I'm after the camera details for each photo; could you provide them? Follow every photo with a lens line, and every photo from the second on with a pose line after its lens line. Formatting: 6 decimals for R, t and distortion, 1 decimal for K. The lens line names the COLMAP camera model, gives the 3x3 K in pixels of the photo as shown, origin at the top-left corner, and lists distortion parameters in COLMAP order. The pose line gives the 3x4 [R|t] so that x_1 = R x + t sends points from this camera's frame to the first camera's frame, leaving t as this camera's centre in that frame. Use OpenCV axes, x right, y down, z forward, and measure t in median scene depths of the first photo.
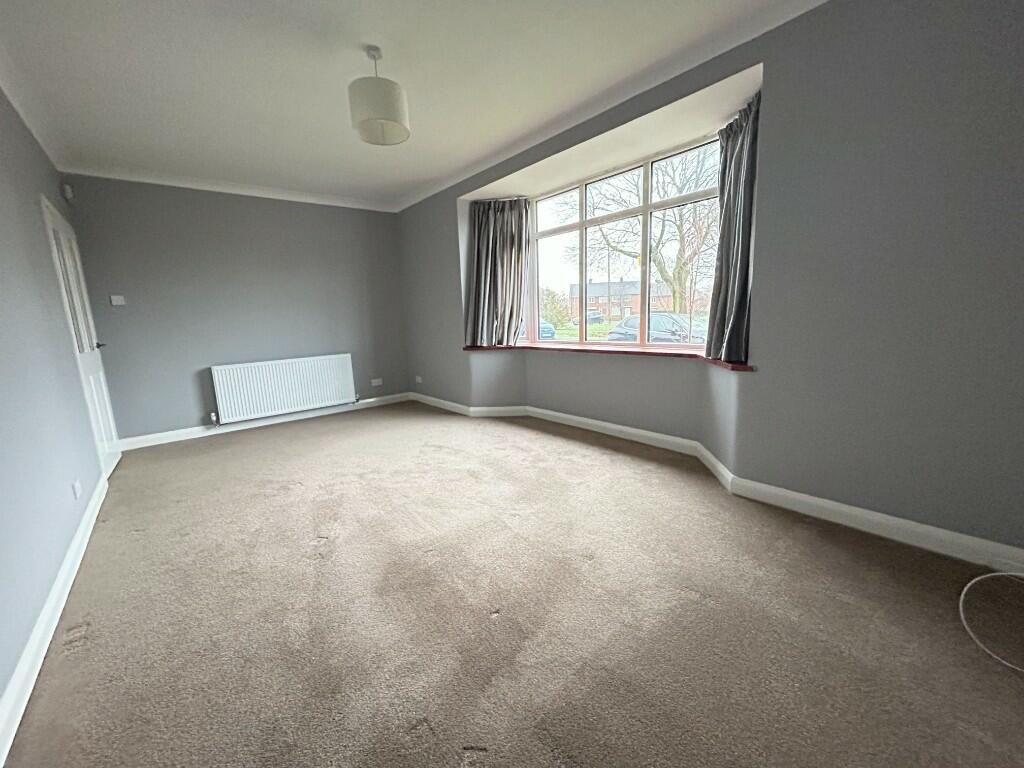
lens RADIAL K [[412.3, 0, 510.6], [0, 412.3, 385.5], [0, 0, 1]] dist [-0.000928, -0.000041]
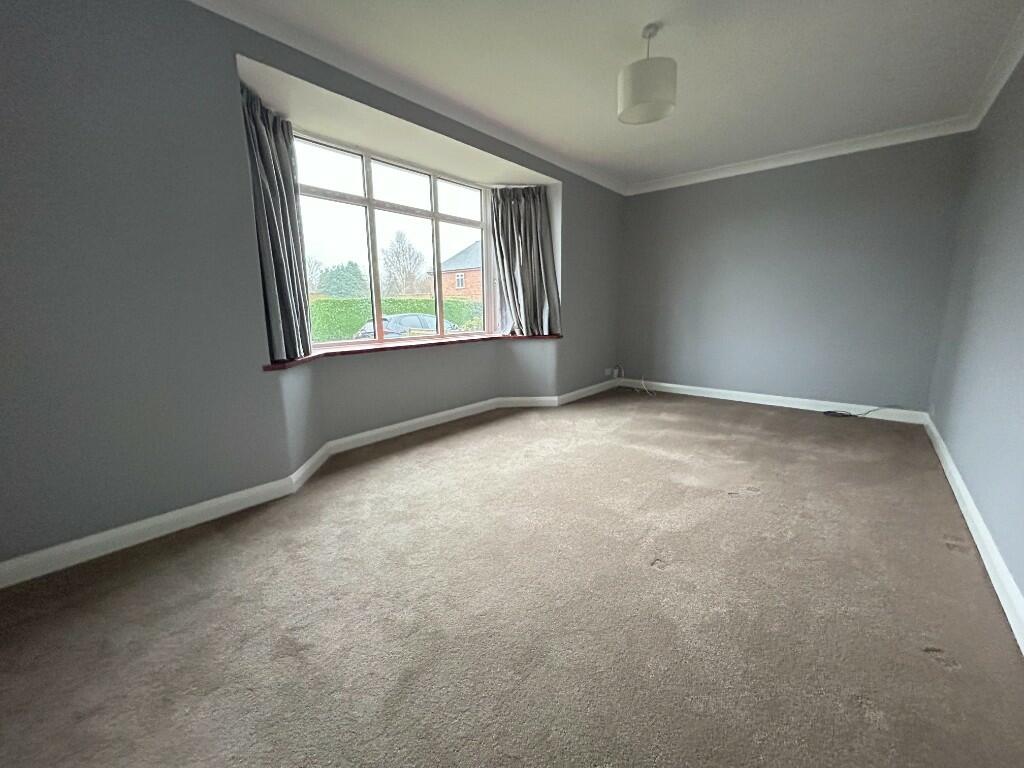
lens RADIAL K [[407.8, 0, 512.0], [0, 407.8, 384.0], [0, 0, 1]] dist [0.016199, 0.000018]
pose [[-0.165279, -0.146510, 0.975304, -0.766779], [0.181577, 0.967480, 0.176105, -0.123932], [-0.969388, 0.206199, -0.133301, 0.913257]]
